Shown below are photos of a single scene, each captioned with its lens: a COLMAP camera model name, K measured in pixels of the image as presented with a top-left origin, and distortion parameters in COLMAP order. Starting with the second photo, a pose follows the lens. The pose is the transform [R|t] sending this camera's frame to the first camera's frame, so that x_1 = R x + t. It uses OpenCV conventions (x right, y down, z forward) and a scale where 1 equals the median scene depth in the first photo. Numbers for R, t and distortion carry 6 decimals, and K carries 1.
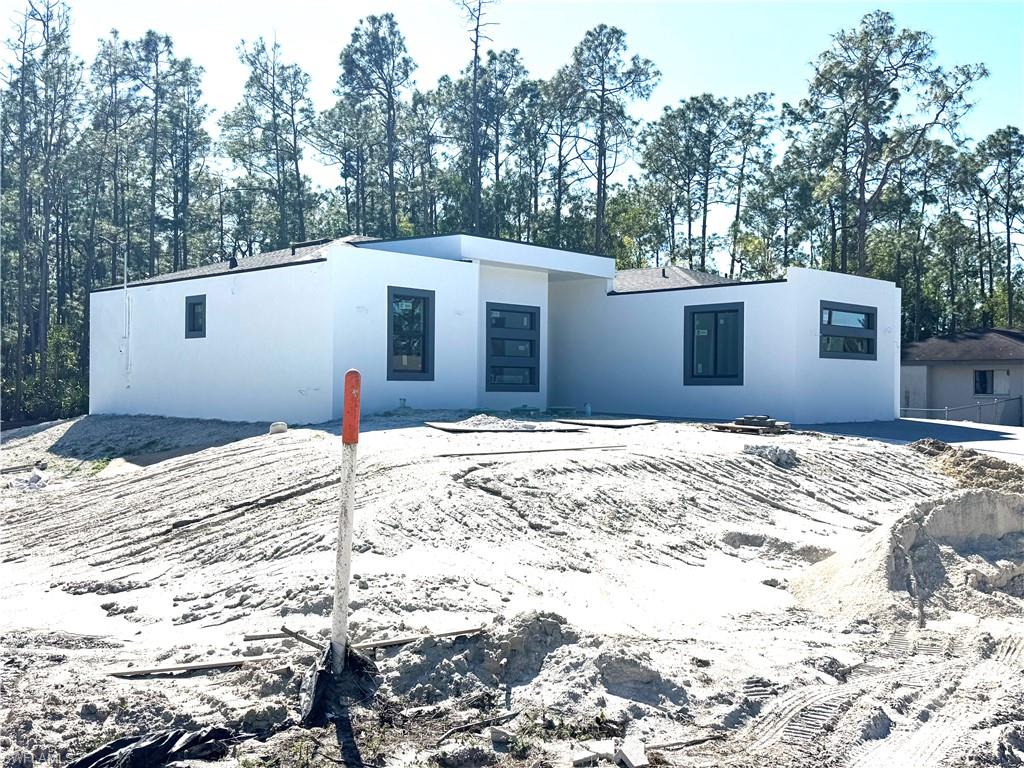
lens RADIAL K [[1014.3, 0, 513.0], [0, 1014.3, 401.8], [0, 0, 1]] dist [0.185189, -0.407084]
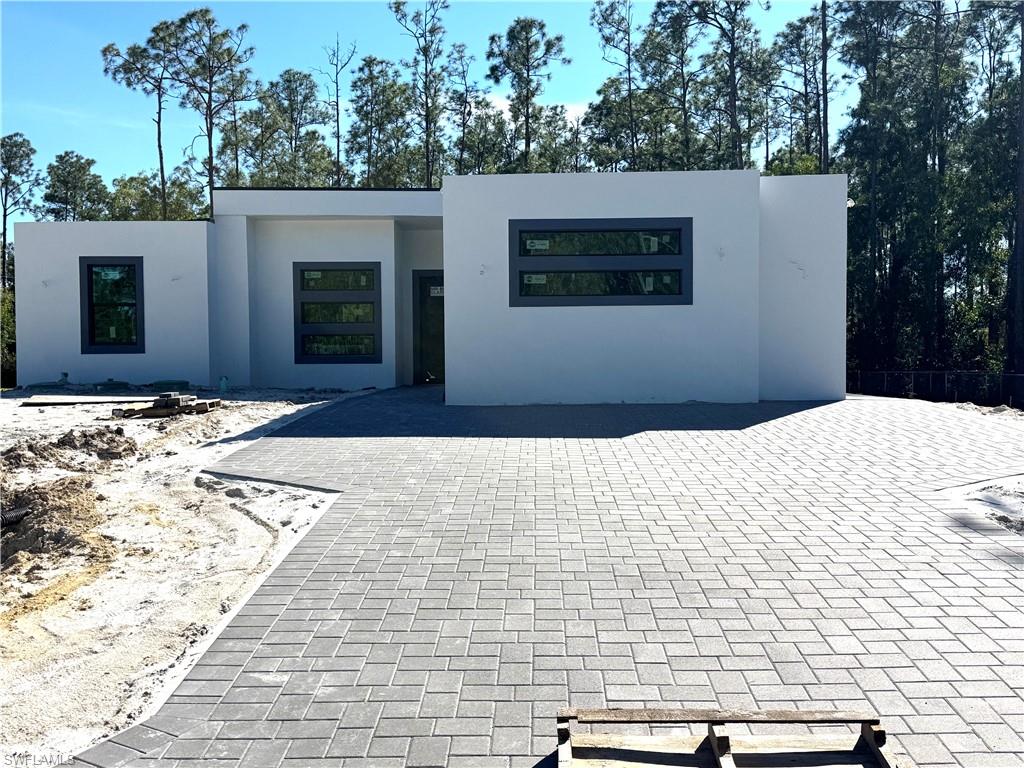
lens RADIAL K [[1014.3, 0, 513.0], [0, 1014.3, 401.8], [0, 0, 1]] dist [0.185189, -0.407084]
pose [[0.702769, 0.012217, -0.711313, 0.835176], [0.005960, 0.999716, 0.023059, 0.003930], [0.711393, -0.020445, 0.702497, 0.573296]]
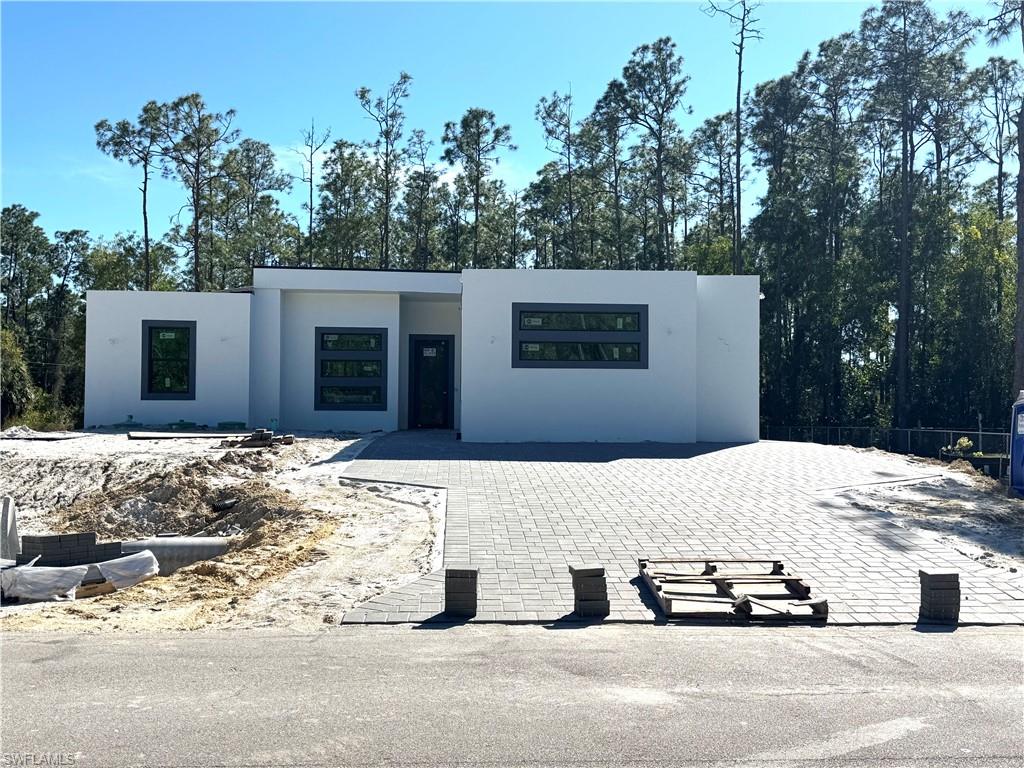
lens RADIAL K [[1014.3, 0, 513.0], [0, 1014.3, 401.8], [0, 0, 1]] dist [0.185189, -0.407084]
pose [[0.757914, -0.014866, -0.652185, 0.940297], [-0.006721, 0.999509, -0.030594, 0.013973], [0.652320, 0.027571, 0.757442, 0.361582]]
